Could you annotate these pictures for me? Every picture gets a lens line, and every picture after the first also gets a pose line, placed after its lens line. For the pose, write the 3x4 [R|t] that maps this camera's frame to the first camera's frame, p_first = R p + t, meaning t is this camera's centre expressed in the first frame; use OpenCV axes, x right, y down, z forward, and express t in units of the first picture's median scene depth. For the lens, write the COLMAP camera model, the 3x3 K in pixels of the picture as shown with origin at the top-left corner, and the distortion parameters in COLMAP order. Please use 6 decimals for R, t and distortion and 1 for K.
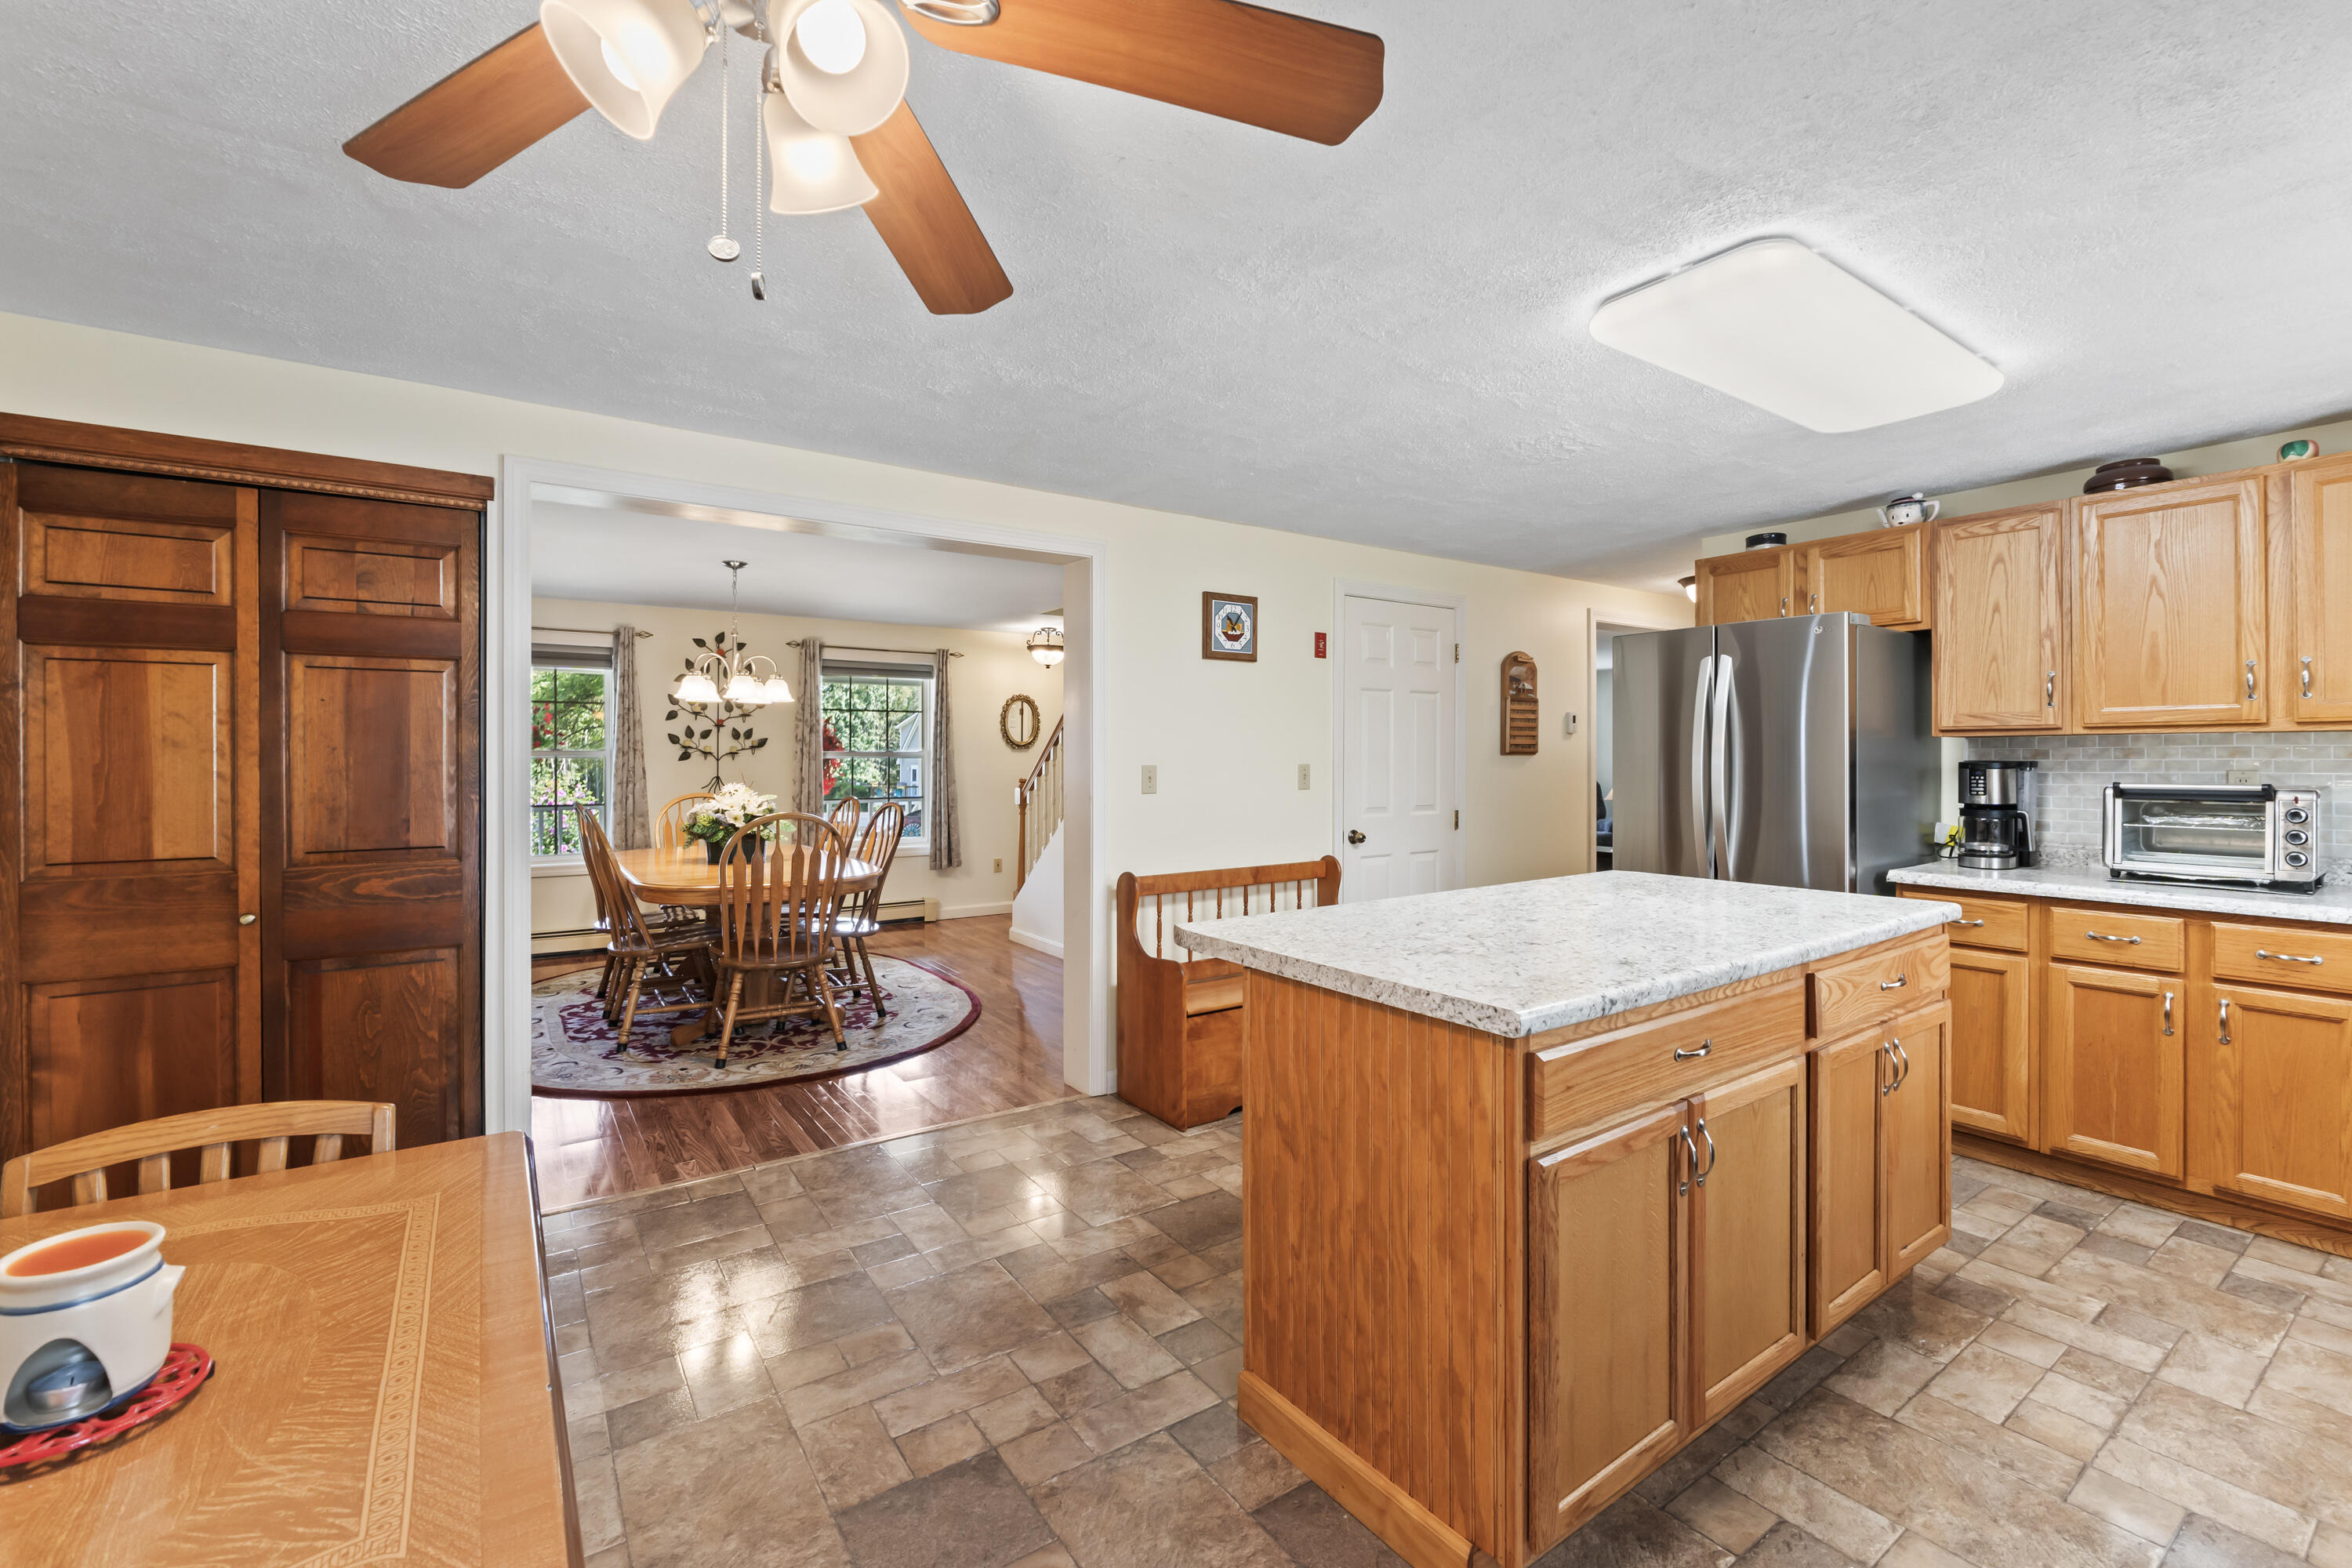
lens RADIAL K [[995.6, 0, 1182.4], [0, 995.6, 758.1], [0, 0, 1]] dist [-0.009058, -0.000046]
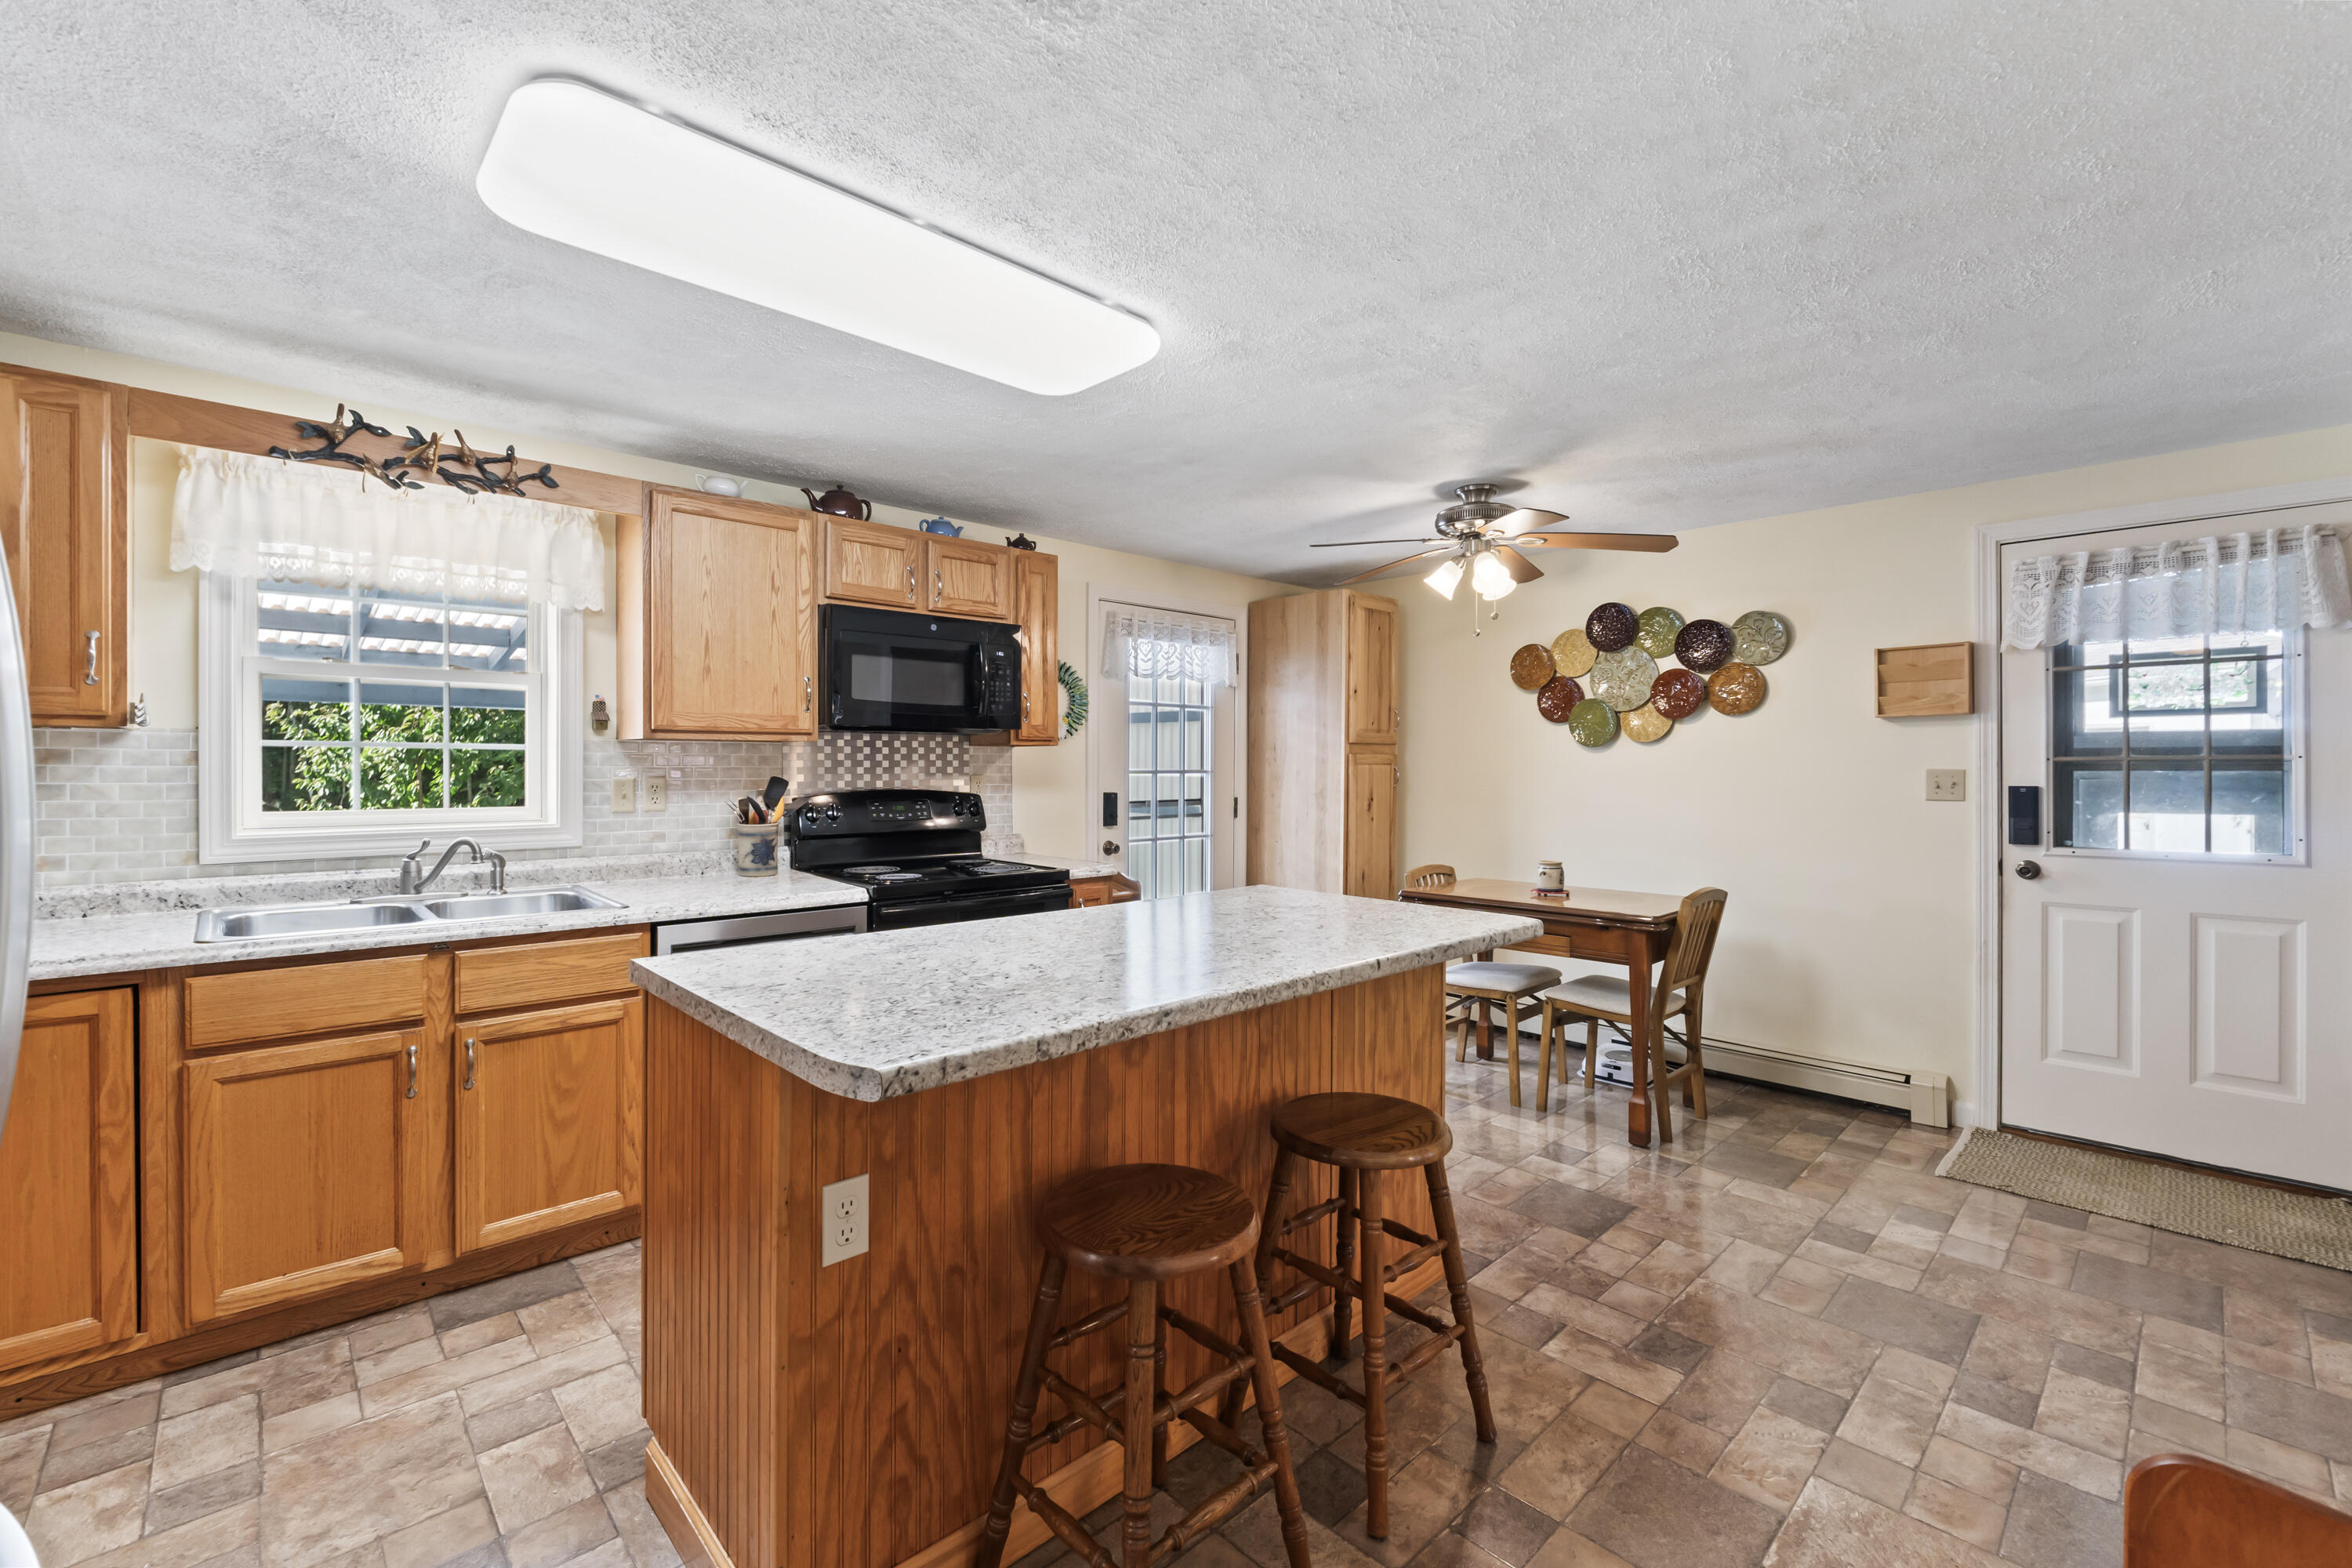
lens RADIAL K [[983.4, 0, 1170.4], [0, 983.4, 772.3], [0, 0, 1]] dist [-0.009776, -0.000323]
pose [[-0.989256, -0.001225, -0.146188, 0.481703], [-0.002288, 0.999972, 0.007100, -0.000632], [0.146175, 0.007359, -0.989231, 1.767030]]
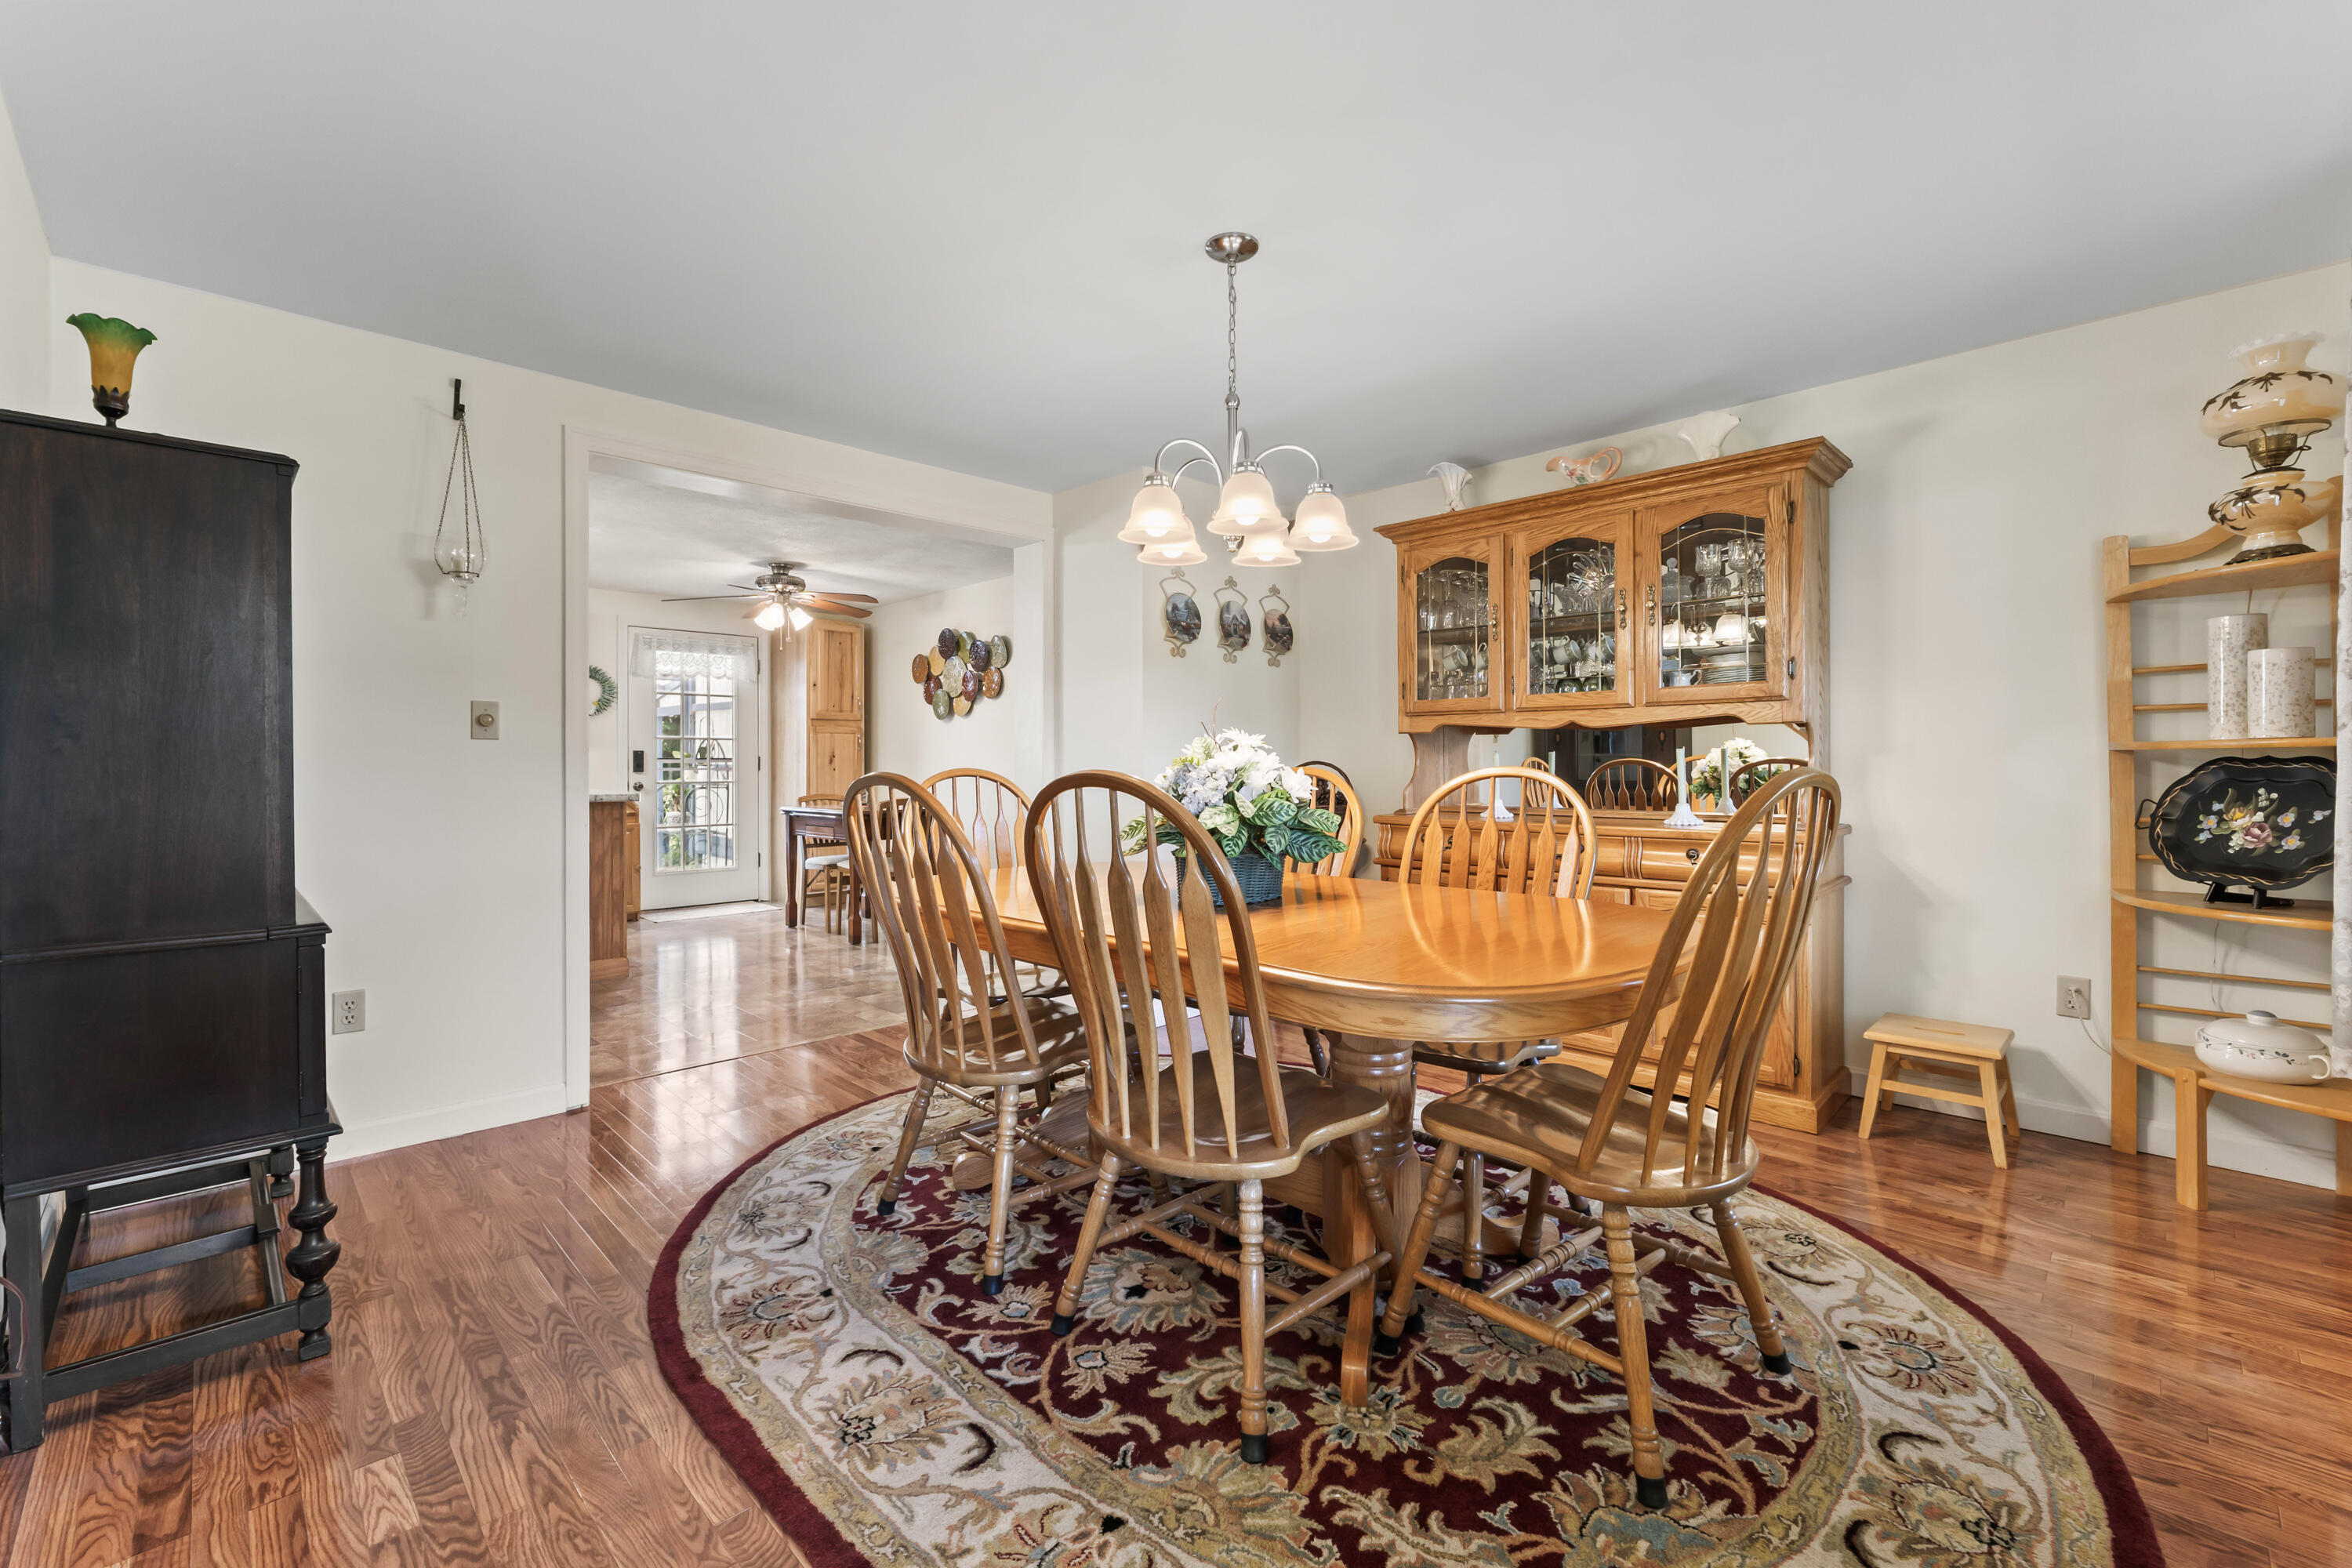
lens RADIAL K [[983.4, 0, 1170.4], [0, 983.4, 772.3], [0, 0, 1]] dist [-0.009776, -0.000323]
pose [[-0.986081, 0.001963, -0.166252, -0.731017], [0.000391, 0.999955, 0.009491, 0.086522], [0.166263, 0.009294, -0.986038, 2.982812]]
